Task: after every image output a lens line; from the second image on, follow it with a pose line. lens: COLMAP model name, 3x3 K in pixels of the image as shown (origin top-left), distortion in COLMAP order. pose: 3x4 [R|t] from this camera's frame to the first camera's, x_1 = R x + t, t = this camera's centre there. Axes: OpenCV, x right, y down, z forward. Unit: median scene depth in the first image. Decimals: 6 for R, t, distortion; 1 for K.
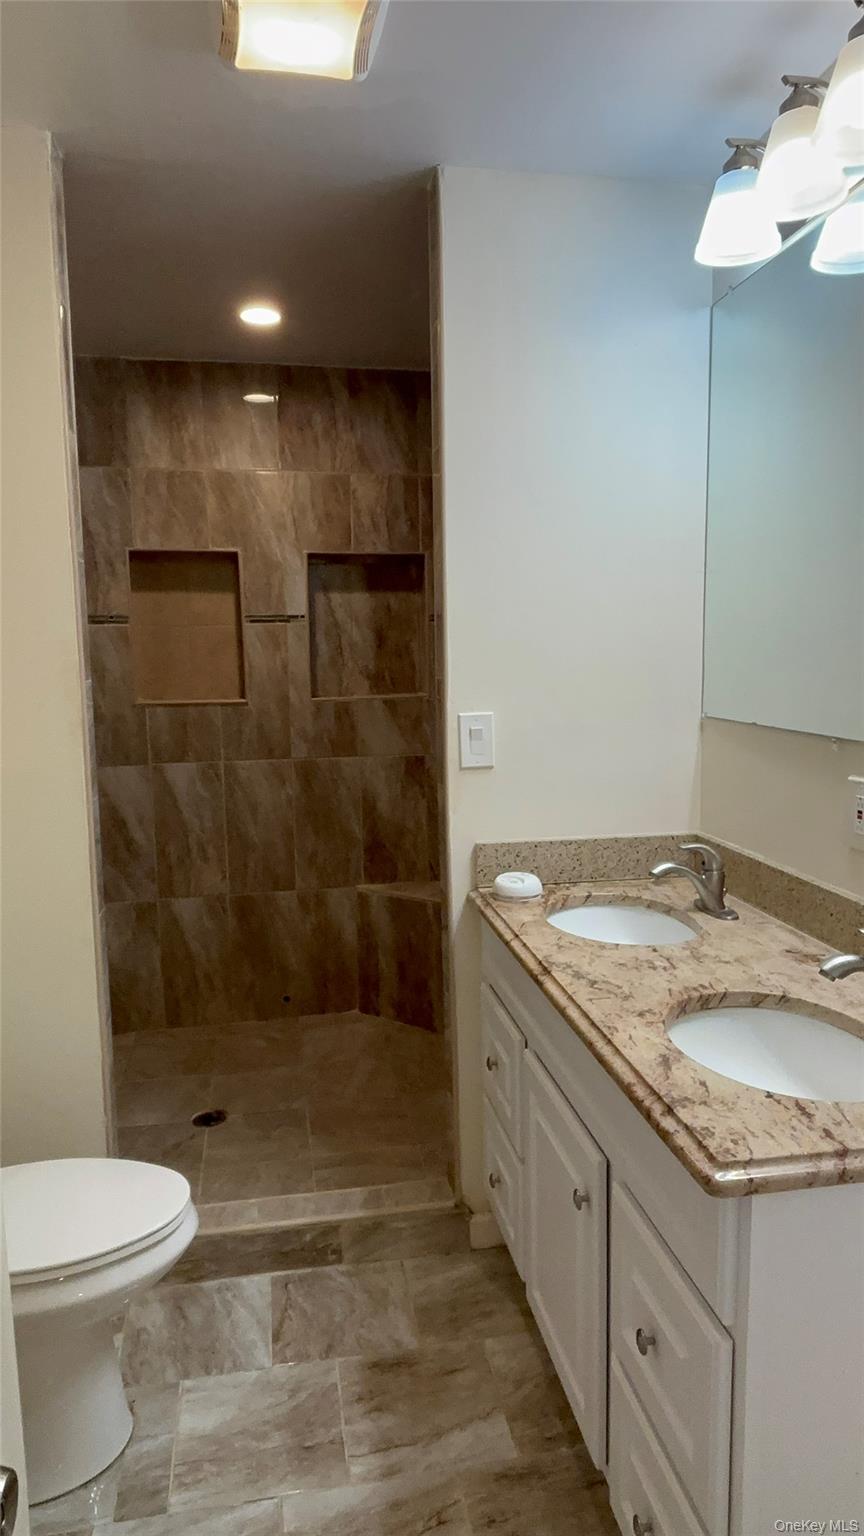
lens RADIAL K [[957.2, 0, 440.1], [0, 957.2, 774.8], [0, 0, 1]] dist [0.026278, -0.033450]
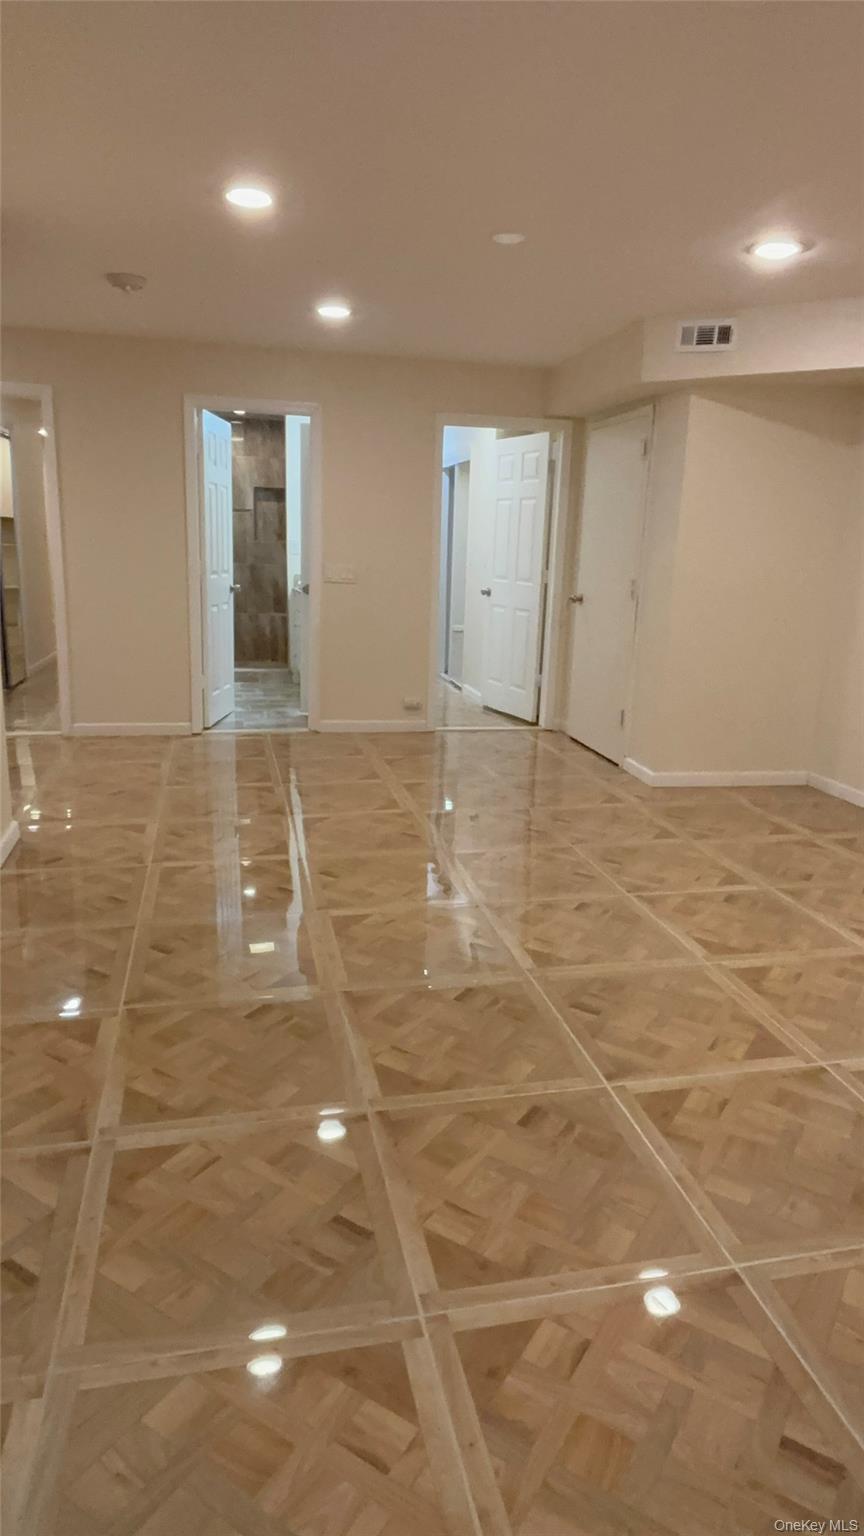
lens RADIAL K [[957.2, 0, 436.5], [0, 957.2, 772.9], [0, 0, 1]] dist [0.026278, -0.033450]
pose [[0.998429, 0.031732, 0.046191, 0.292408], [-0.036033, 0.994780, 0.095465, 0.313170], [-0.042920, -0.096980, 0.994360, -1.897374]]
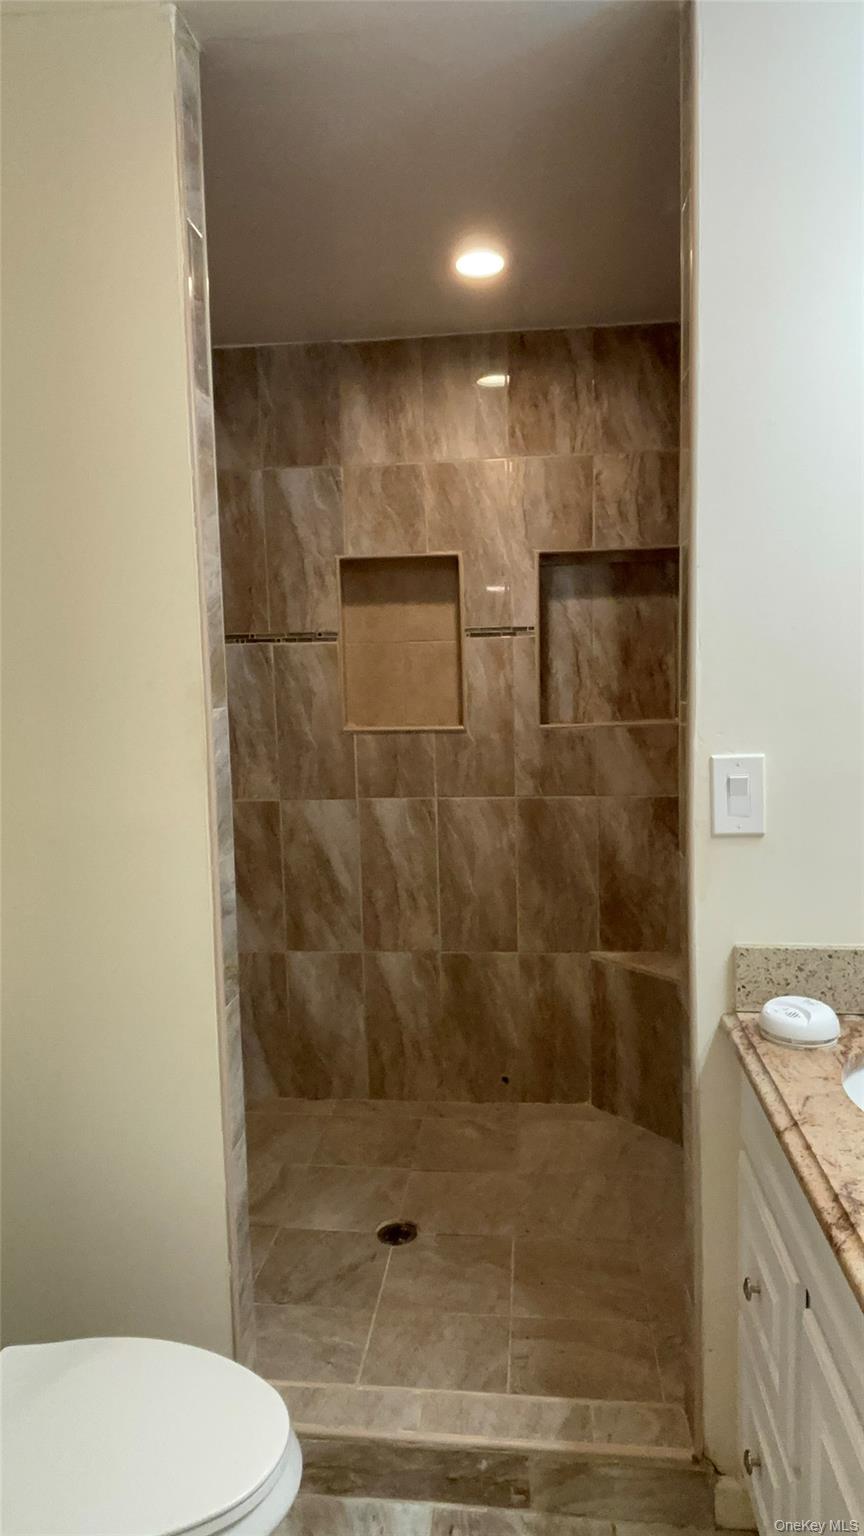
lens RADIAL K [[957.2, 0, 426.5], [0, 957.2, 771.7], [0, 0, 1]] dist [0.026278, -0.033450]
pose [[0.956615, 0.020129, -0.290658, 0.015267], [-0.026980, 0.999444, -0.019581, -0.020959], [0.290103, 0.026574, 0.956626, 0.178671]]
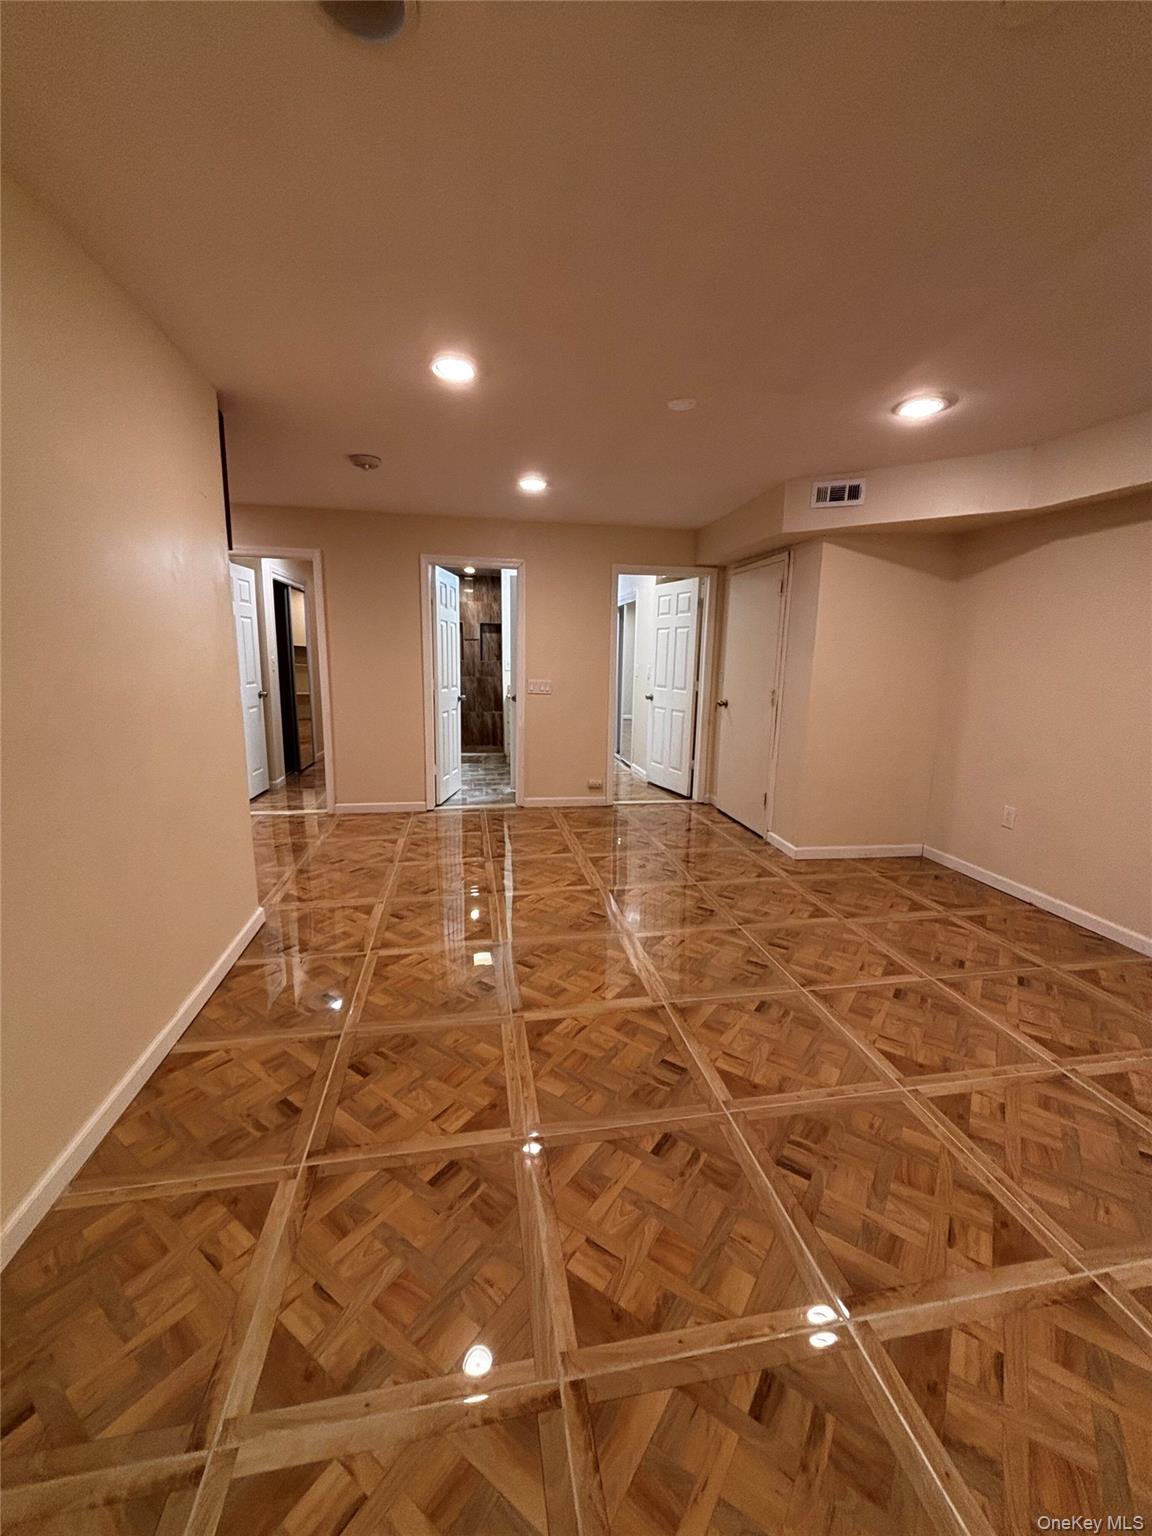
lens RADIAL K [[620.8, 0, 575.6], [0, 620.8, 770.3], [0, 0, 1]] dist [-0.002921, -0.000330]
pose [[0.999615, 0.027318, -0.004838, 0.283818], [-0.027084, 0.998702, 0.043147, 0.252580], [0.006010, -0.042999, 0.999057, -1.577379]]
